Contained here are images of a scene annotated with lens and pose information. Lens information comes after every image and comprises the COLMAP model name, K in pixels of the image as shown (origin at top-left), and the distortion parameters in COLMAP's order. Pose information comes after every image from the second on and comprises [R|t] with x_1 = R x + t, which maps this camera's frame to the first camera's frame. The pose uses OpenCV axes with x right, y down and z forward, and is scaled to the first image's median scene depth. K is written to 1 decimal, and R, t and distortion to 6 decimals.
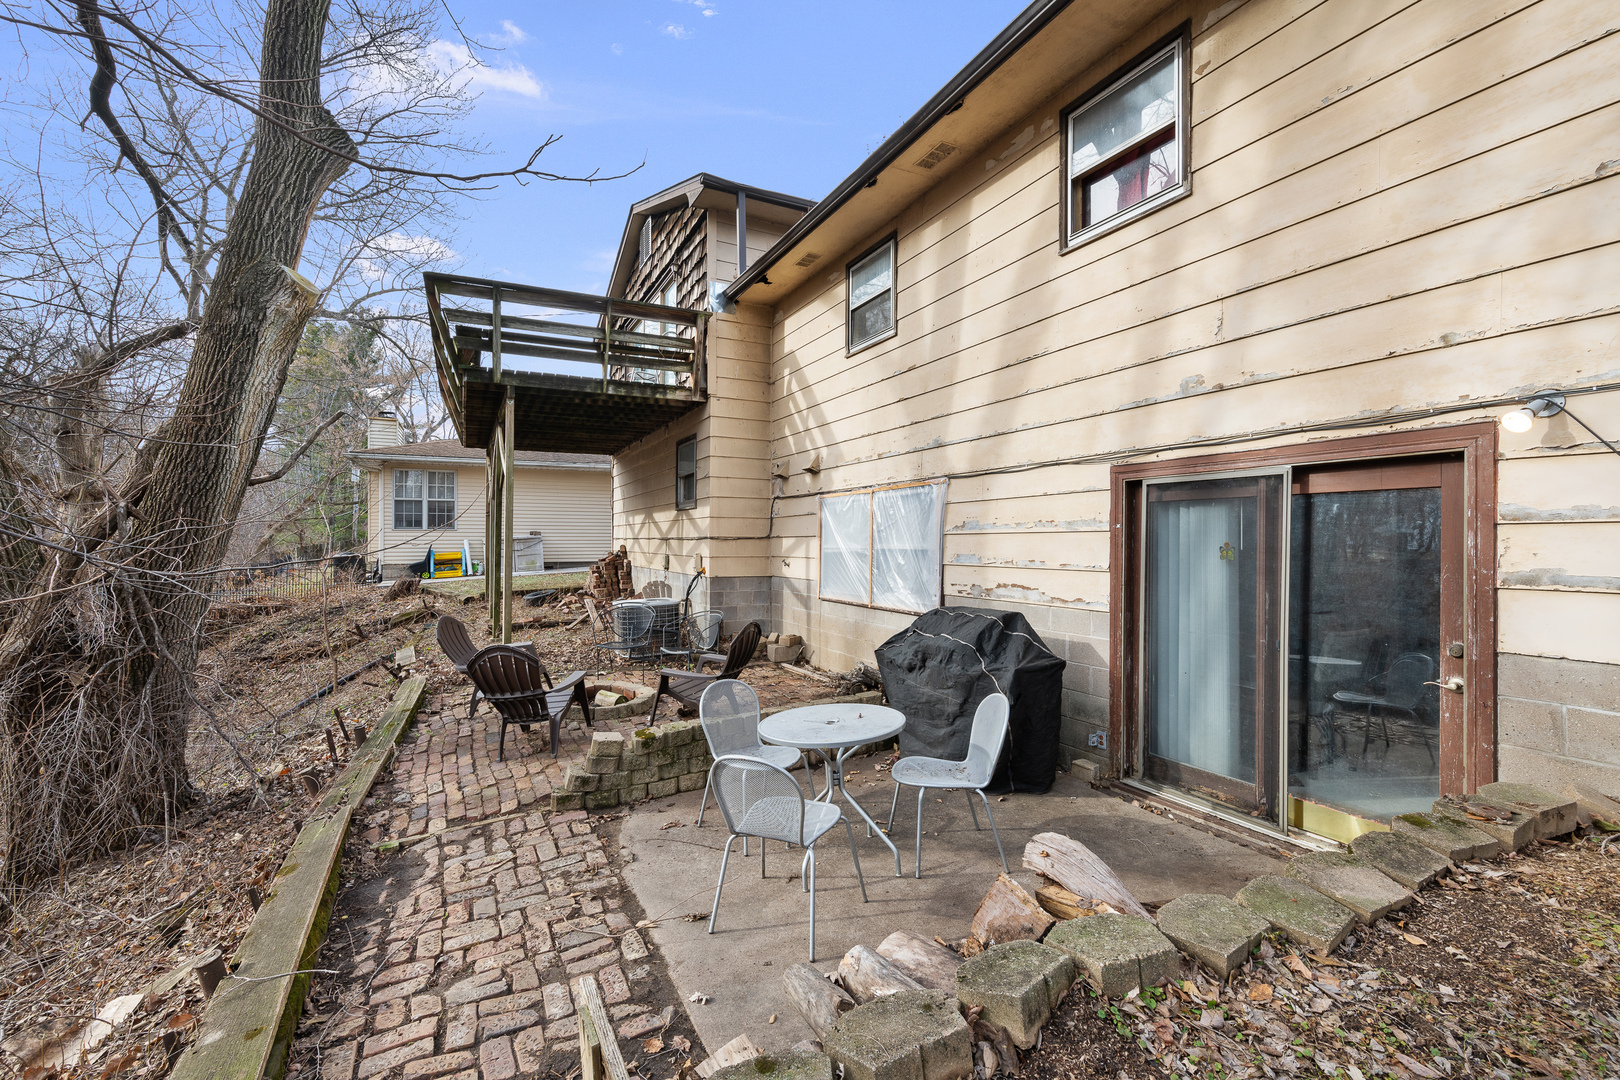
lens RADIAL K [[659.9, 0, 806.5], [0, 659.9, 526.4], [0, 0, 1]] dist [-0.001910, -0.000127]
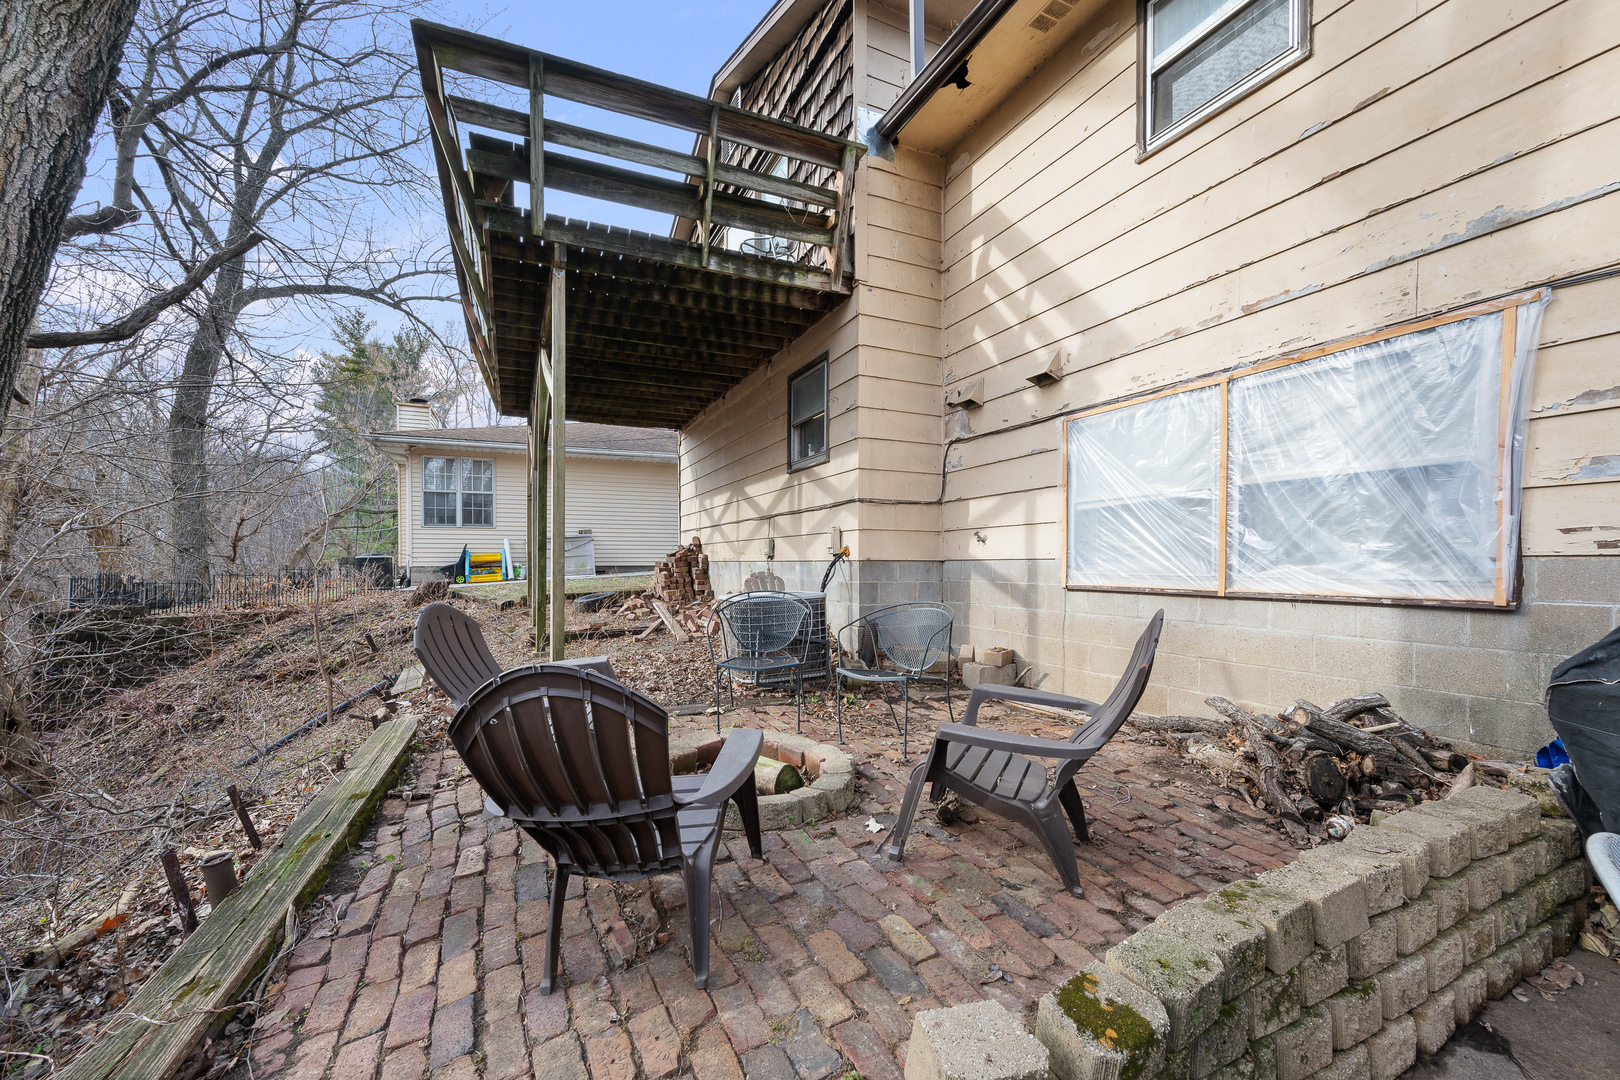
lens RADIAL K [[640.4, 0, 809.5], [0, 640.4, 555.3], [0, 0, 1]] dist [0.000371, -0.000040]
pose [[0.999082, -0.002222, -0.042774, -0.165373], [0.002795, 0.999907, 0.013342, 0.062398], [0.042740, -0.013449, 0.998996, 0.354155]]
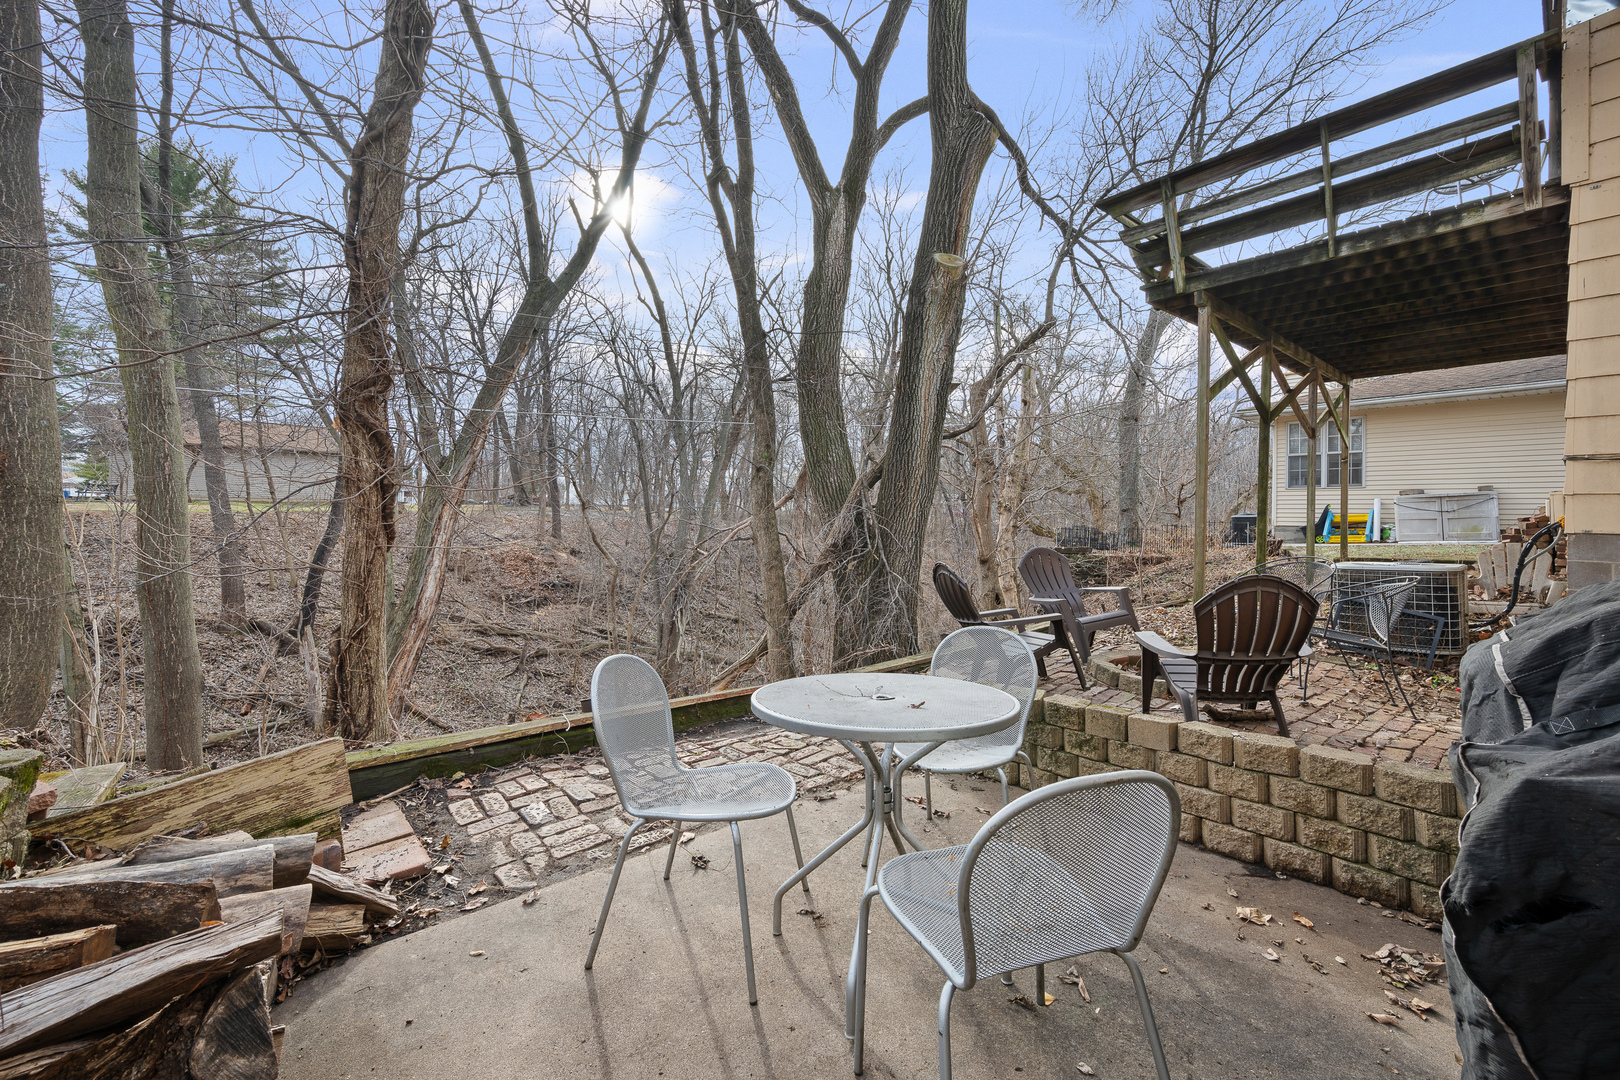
lens RADIAL K [[659.0, 0, 837.6], [0, 659.0, 505.1], [0, 0, 1]] dist [0.000479, -0.000036]
pose [[0.249487, -0.009336, -0.968333, 0.208546], [0.012935, 0.999896, -0.006307, 0.048607], [0.968292, -0.010952, 0.249582, 0.299476]]
